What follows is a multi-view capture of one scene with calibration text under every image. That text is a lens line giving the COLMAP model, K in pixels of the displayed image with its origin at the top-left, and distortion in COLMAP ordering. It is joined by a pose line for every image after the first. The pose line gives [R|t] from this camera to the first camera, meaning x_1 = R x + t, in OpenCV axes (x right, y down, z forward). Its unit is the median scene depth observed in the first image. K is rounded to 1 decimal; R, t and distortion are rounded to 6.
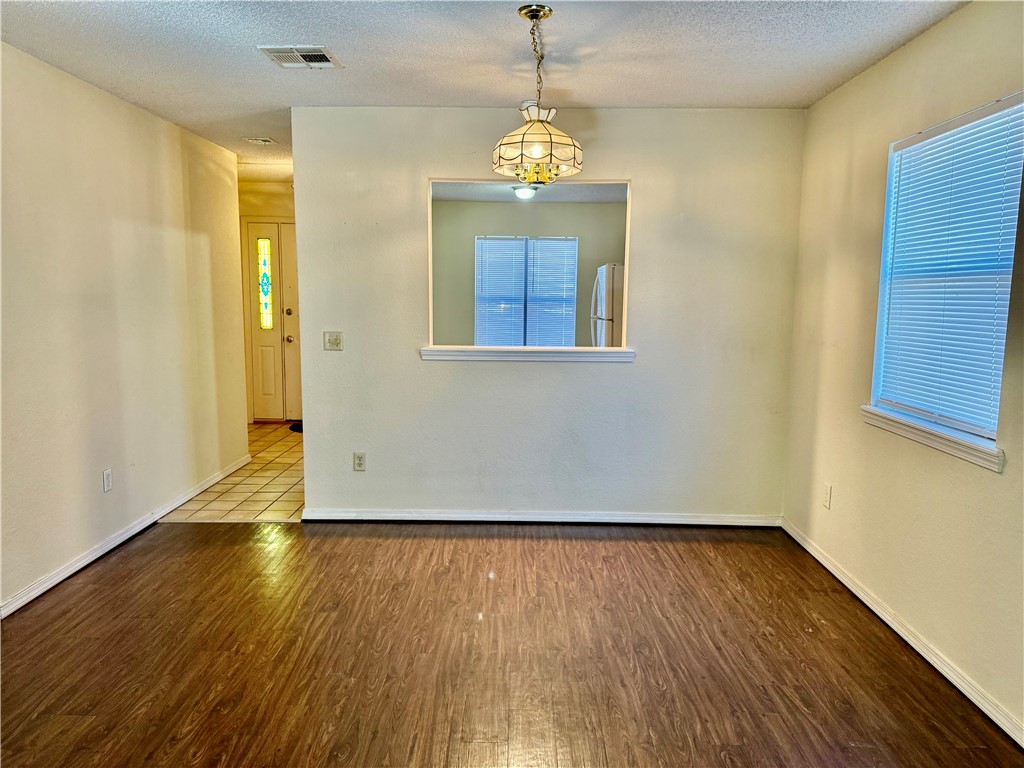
lens RADIAL K [[716.7, 0, 516.3], [0, 716.7, 386.2], [0, 0, 1]] dist [0.115104, -0.183163]
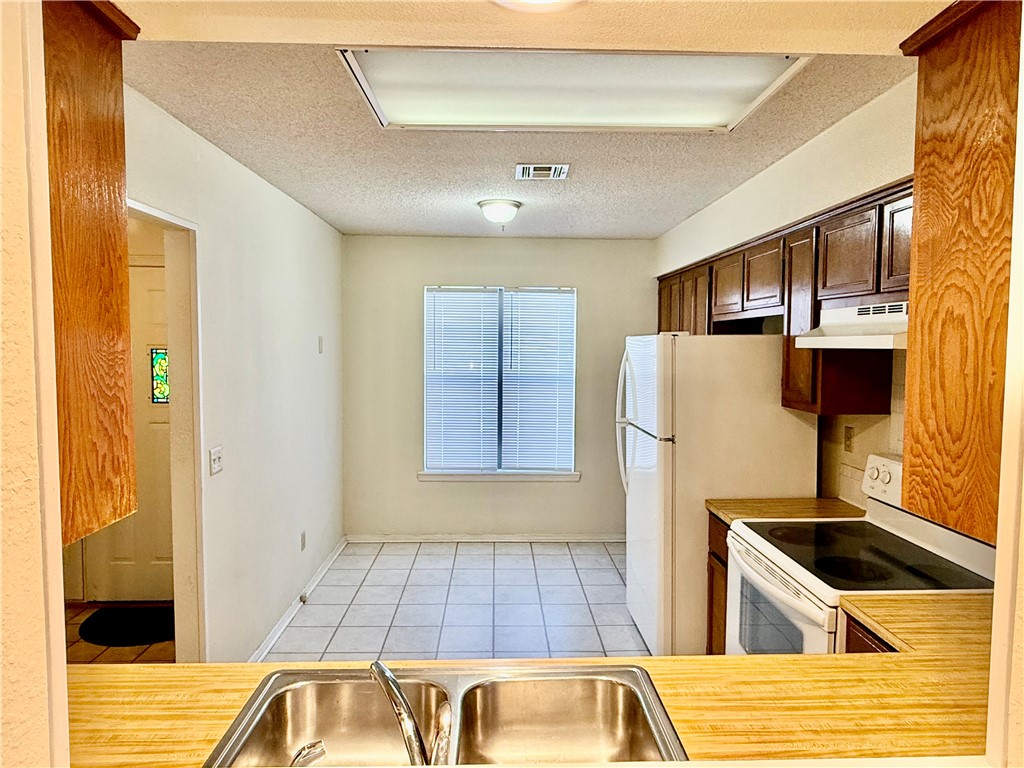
lens RADIAL K [[623.9, 0, 513.5], [0, 623.9, 380.4], [0, 0, 1]] dist [0.002383, 0.001155]
pose [[0.999076, -0.008147, 0.042193, 0.000811], [0.011014, 0.997613, -0.068175, -0.112121], [-0.041537, 0.068577, 0.996781, 0.589436]]
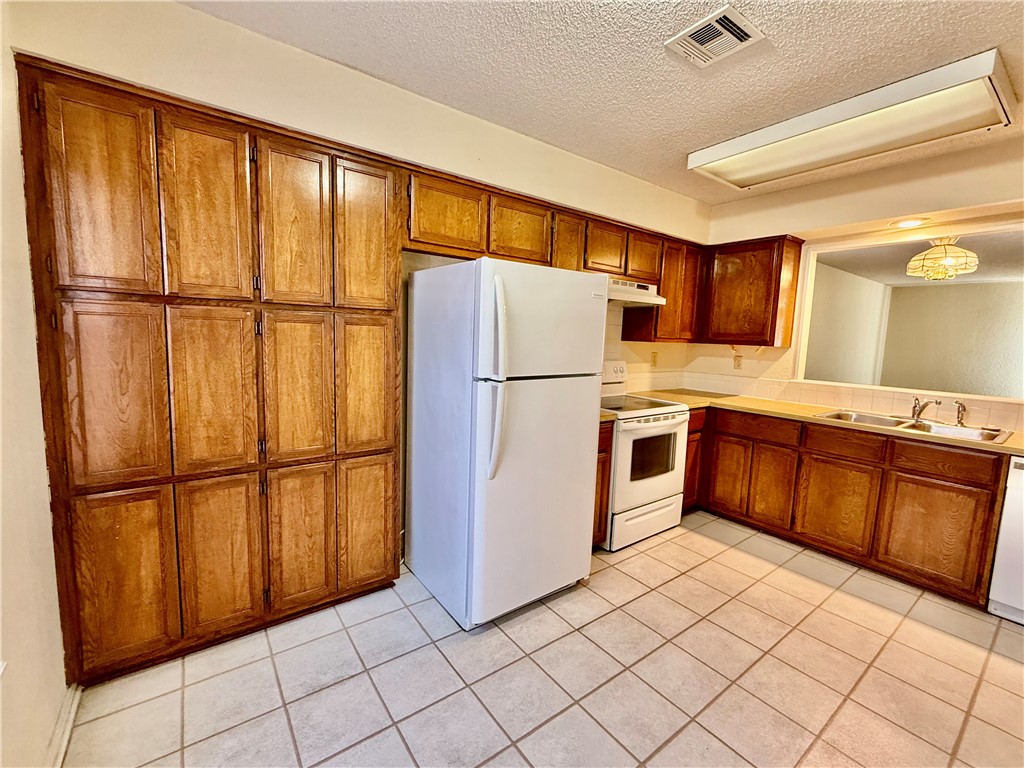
lens RADIAL K [[437.9, 0, 513.3], [0, 437.9, 383.5], [0, 0, 1]] dist [0.000157, 0.000174]
pose [[-0.606746, -0.118752, 0.785975, -0.113513], [0.063070, 0.978468, 0.196524, -0.168642], [-0.792390, 0.168812, -0.586192, 1.355472]]
